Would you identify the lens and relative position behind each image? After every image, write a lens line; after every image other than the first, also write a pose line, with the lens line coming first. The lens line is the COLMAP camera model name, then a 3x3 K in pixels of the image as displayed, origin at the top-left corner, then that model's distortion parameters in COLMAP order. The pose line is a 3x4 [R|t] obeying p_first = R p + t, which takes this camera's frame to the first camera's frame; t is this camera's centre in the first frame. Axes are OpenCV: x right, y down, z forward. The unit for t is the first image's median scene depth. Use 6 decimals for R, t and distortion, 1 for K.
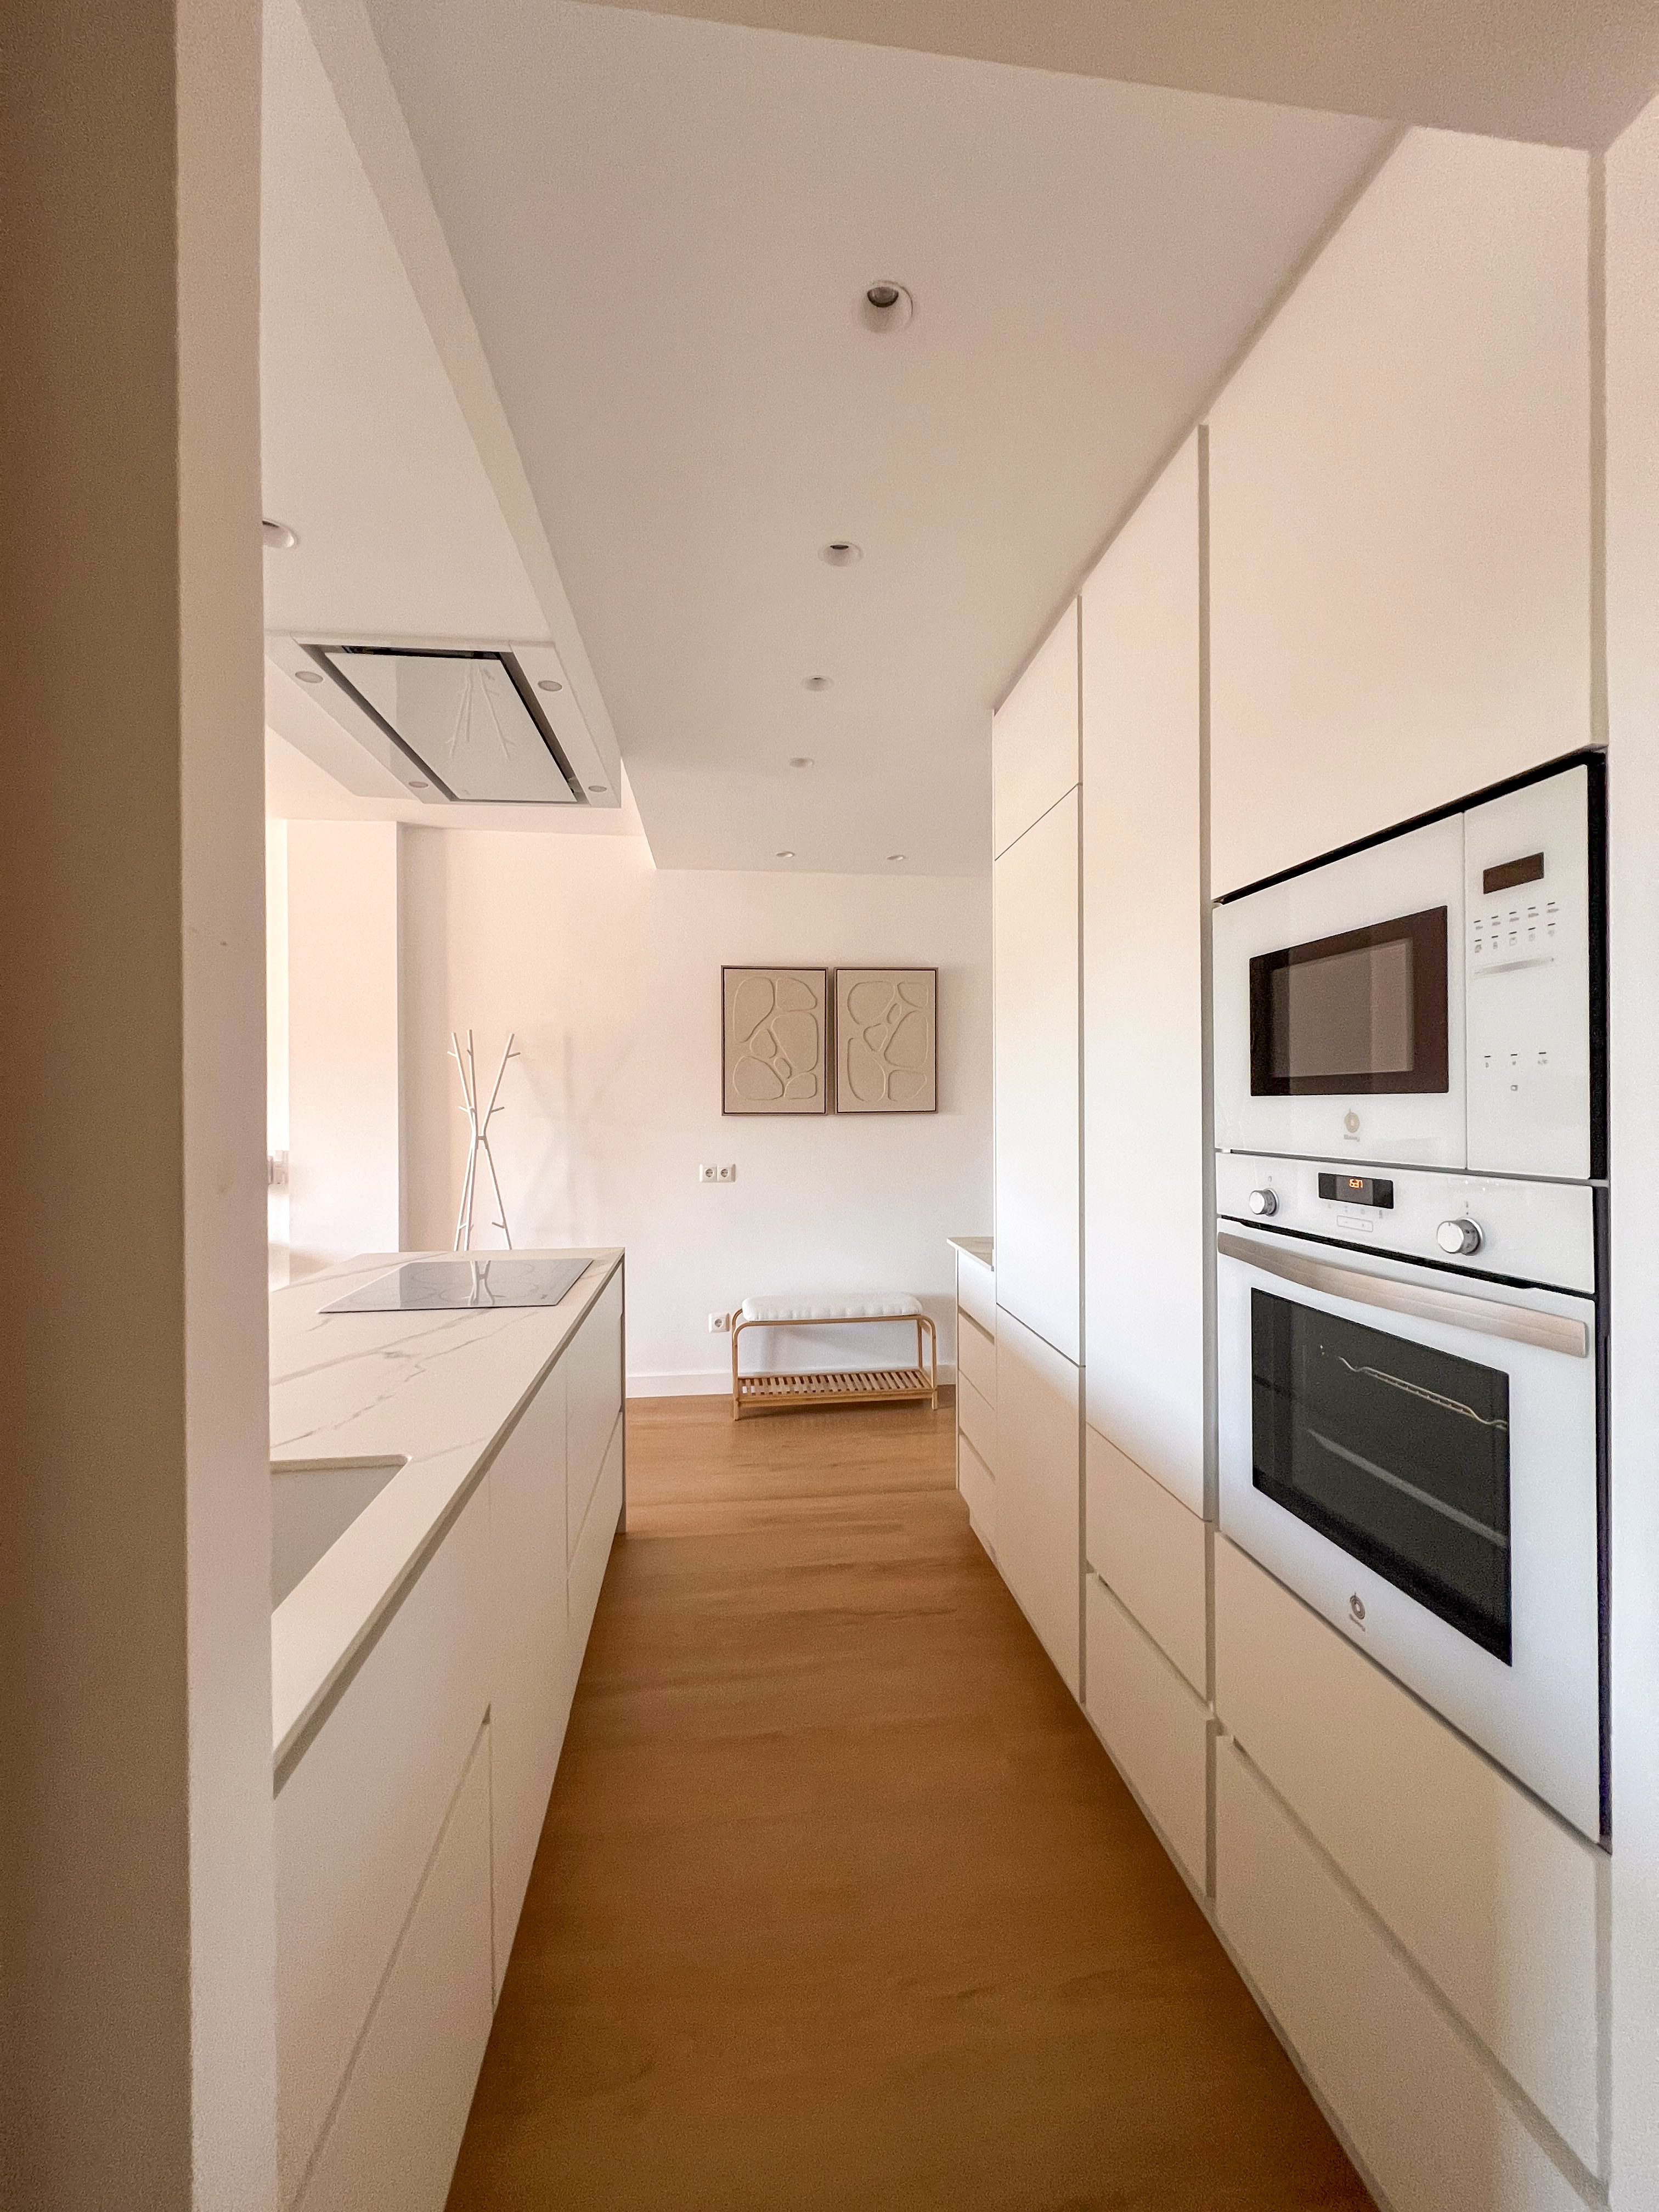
lens RADIAL K [[885.2, 0, 835.9], [0, 885.2, 1101.4], [0, 0, 1]] dist [-0.003407, -0.000702]
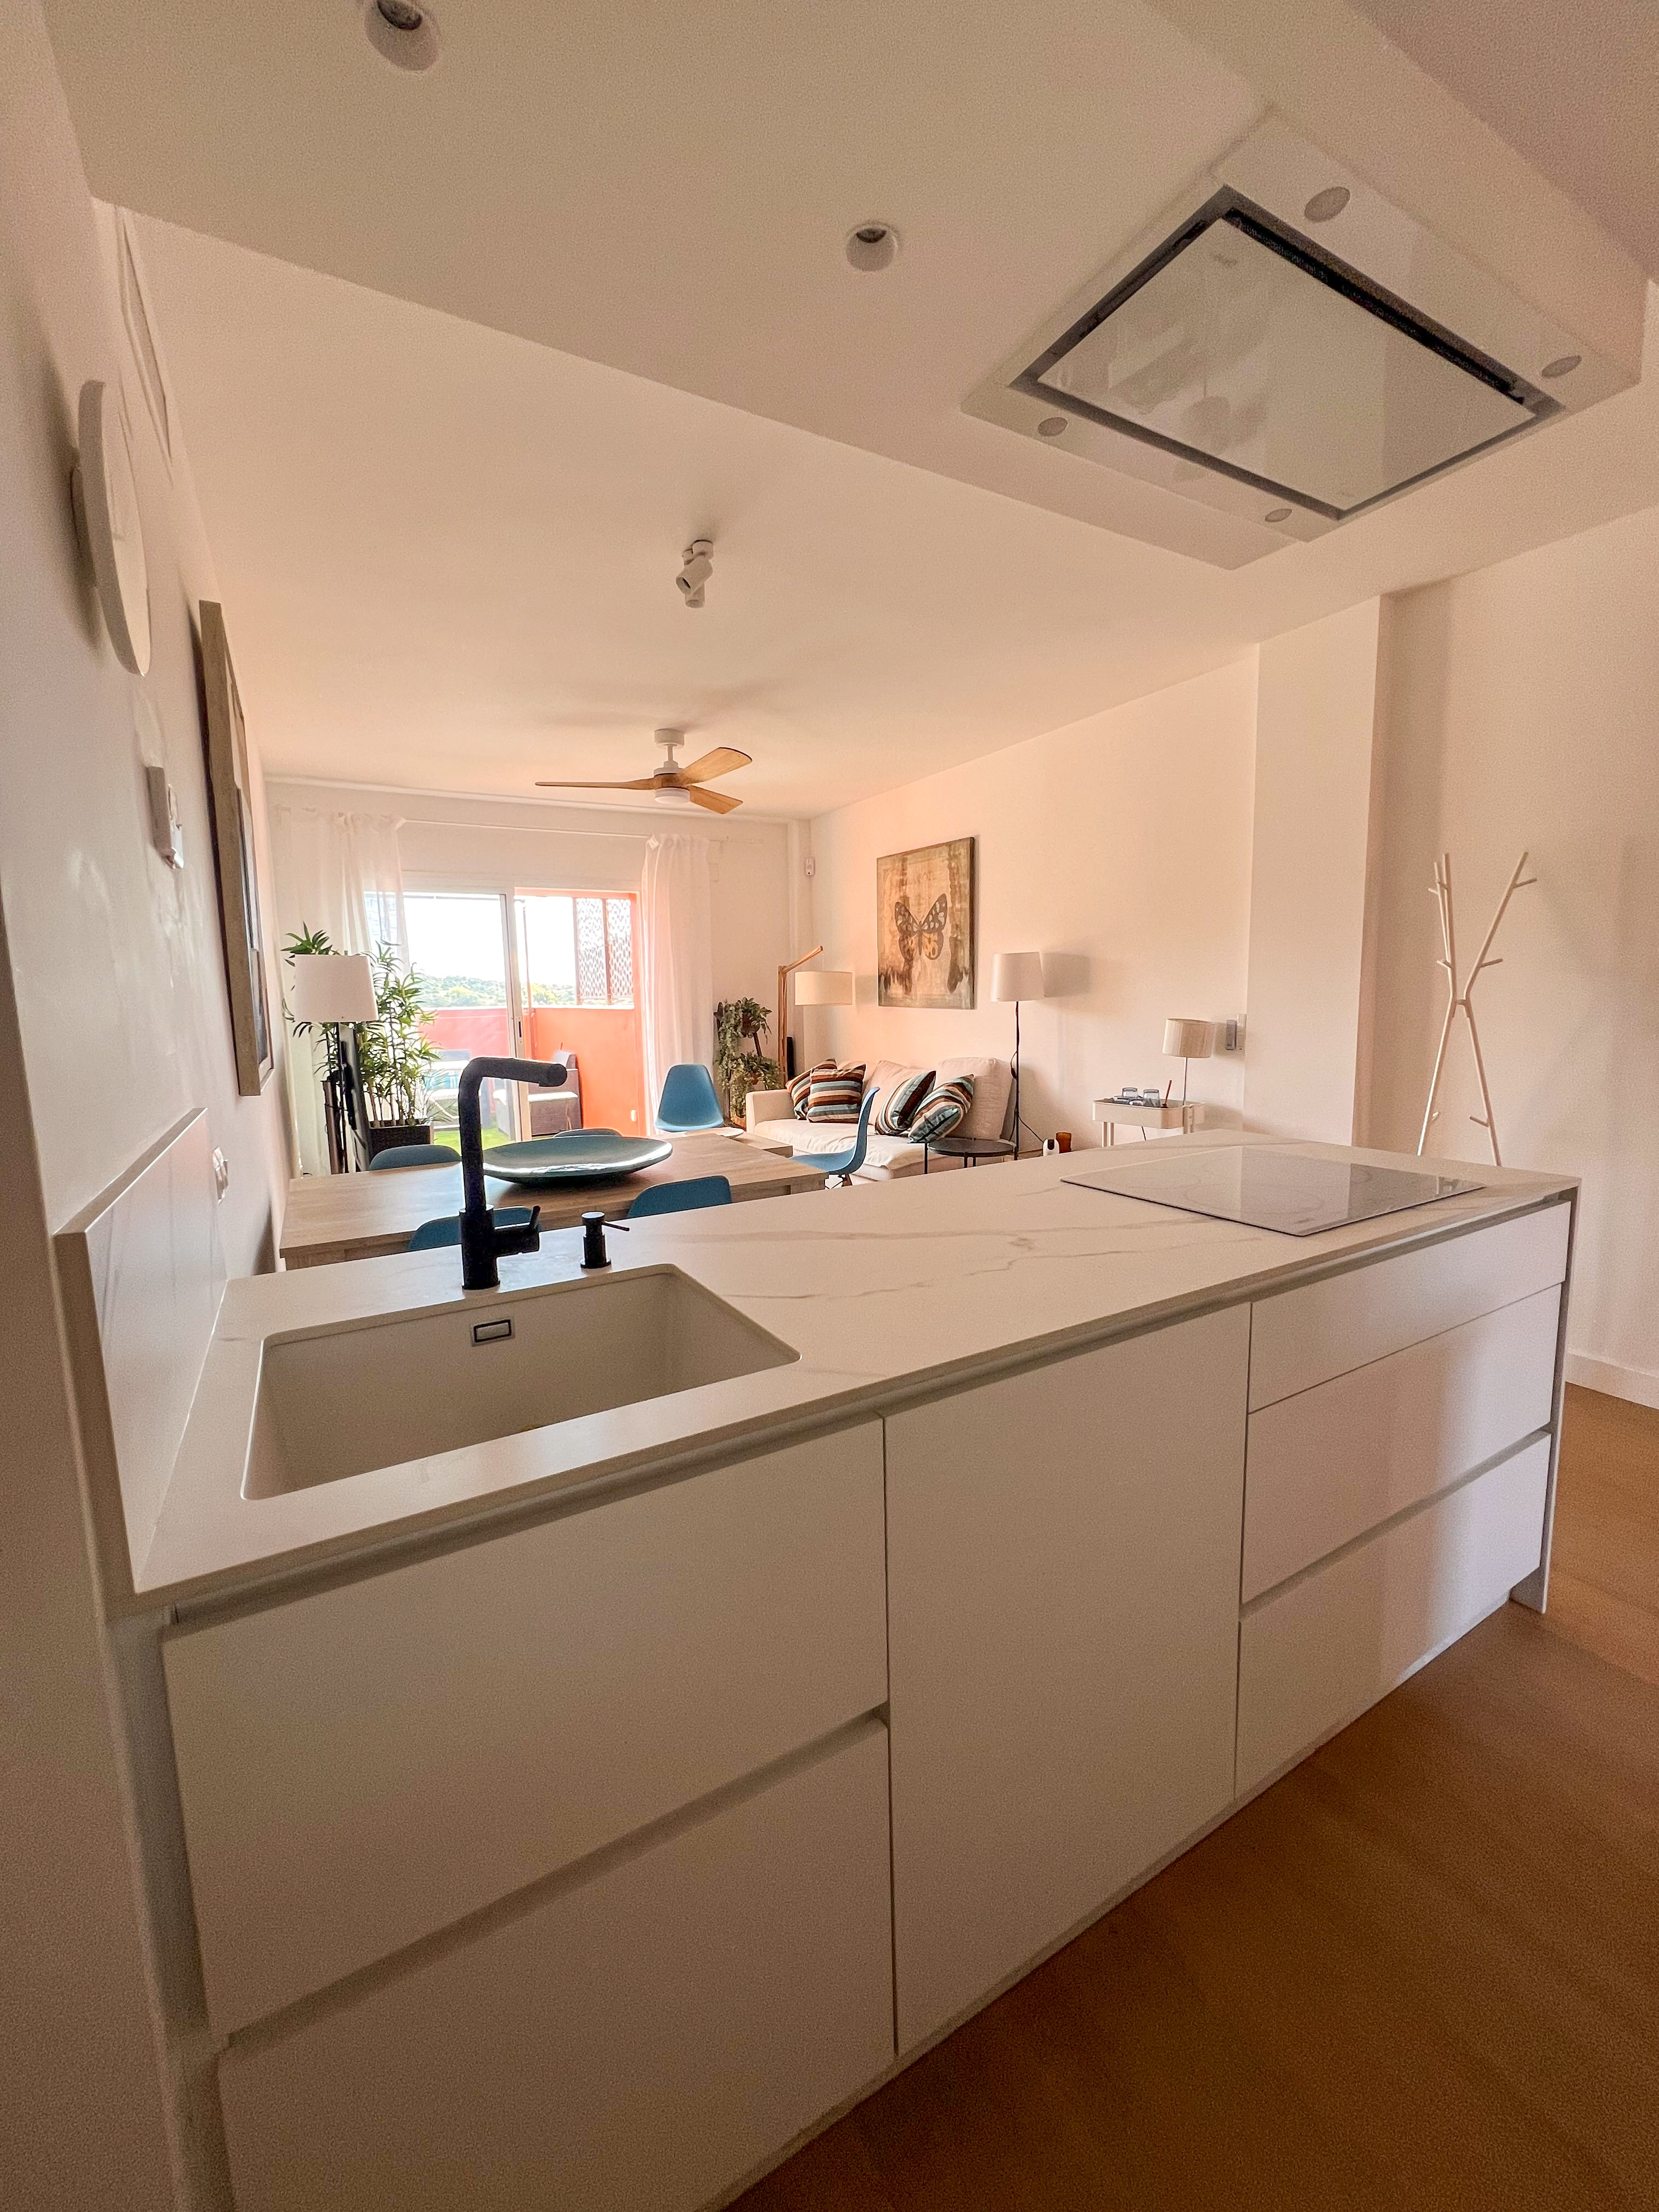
lens RADIAL K [[885.2, 0, 833.0], [0, 885.2, 1105.8], [0, 0, 1]] dist [-0.003407, -0.000702]
pose [[0.397351, 0.111404, -0.910880, 0.105040], [0.020544, 0.991275, 0.130199, 0.028359], [0.917437, -0.070448, 0.391595, 0.313163]]
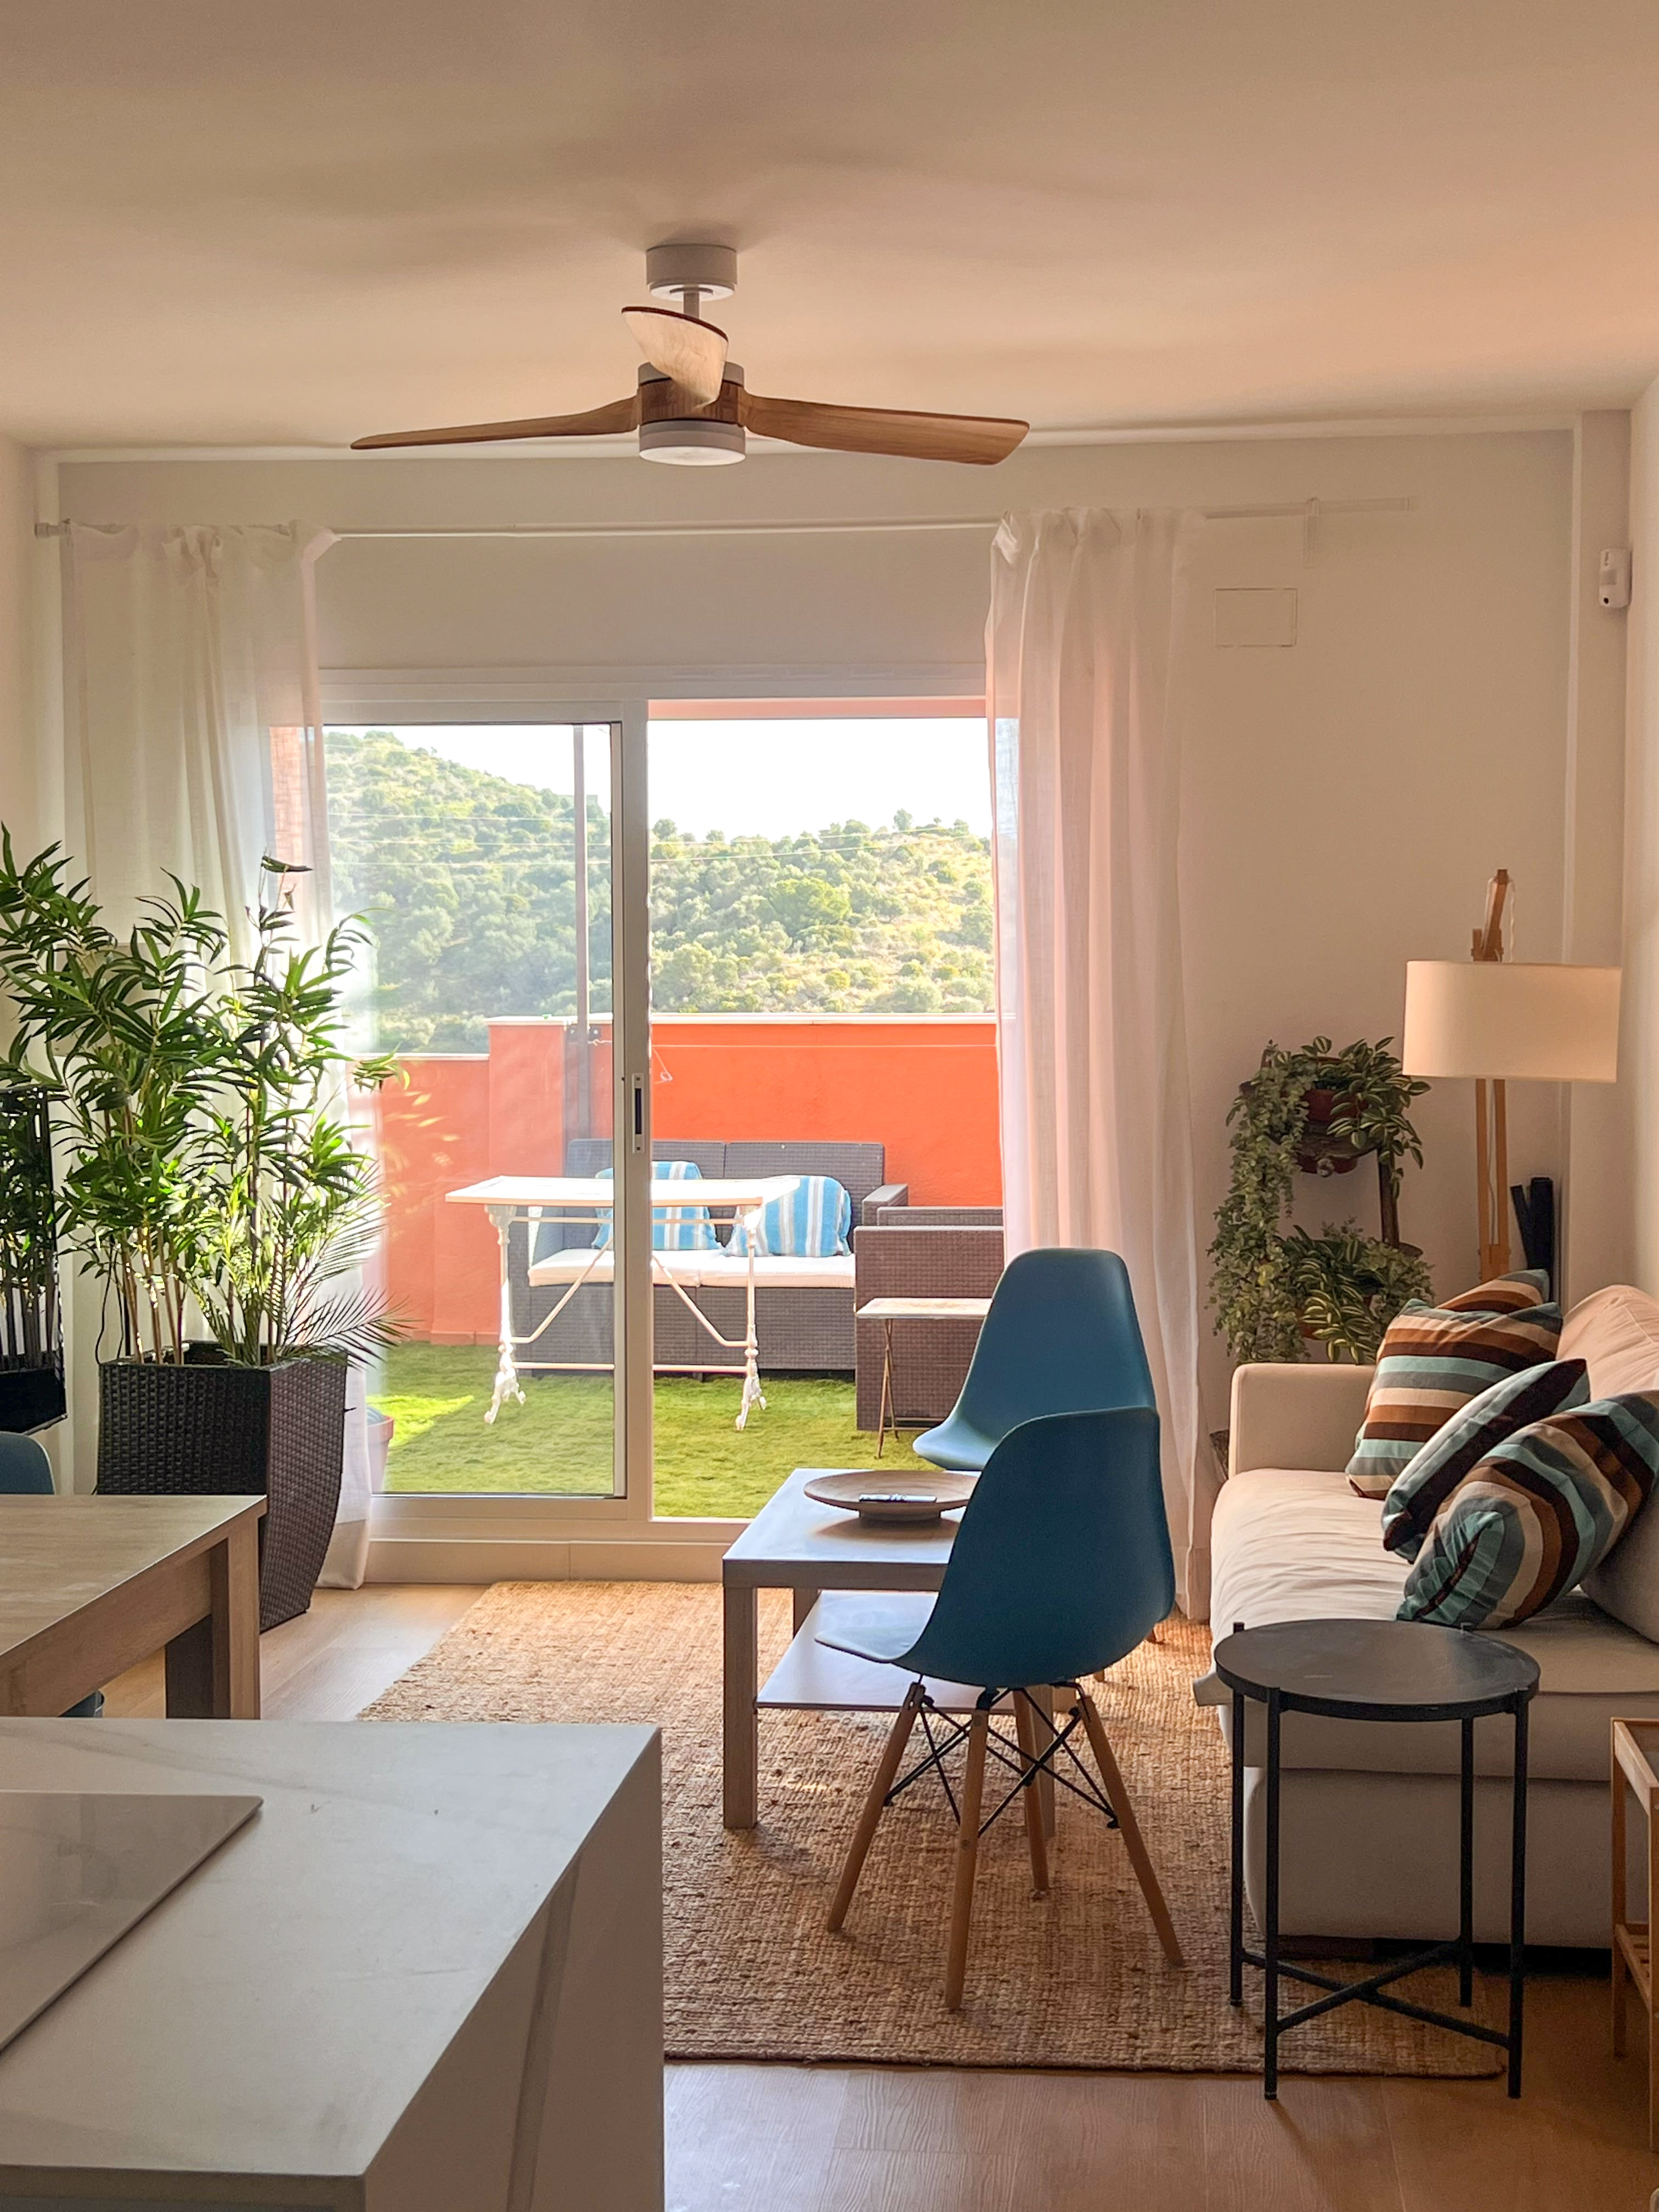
lens RADIAL K [[3001.5, 0, 865.6], [0, 3001.5, 1125.4], [0, 0, 1]] dist [0.111898, 0.000000]
pose [[-0.216129, 0.059641, -0.974541, 0.208469], [0.002330, 0.998161, 0.060570, -0.032727], [0.976362, 0.010821, -0.215871, 1.231792]]
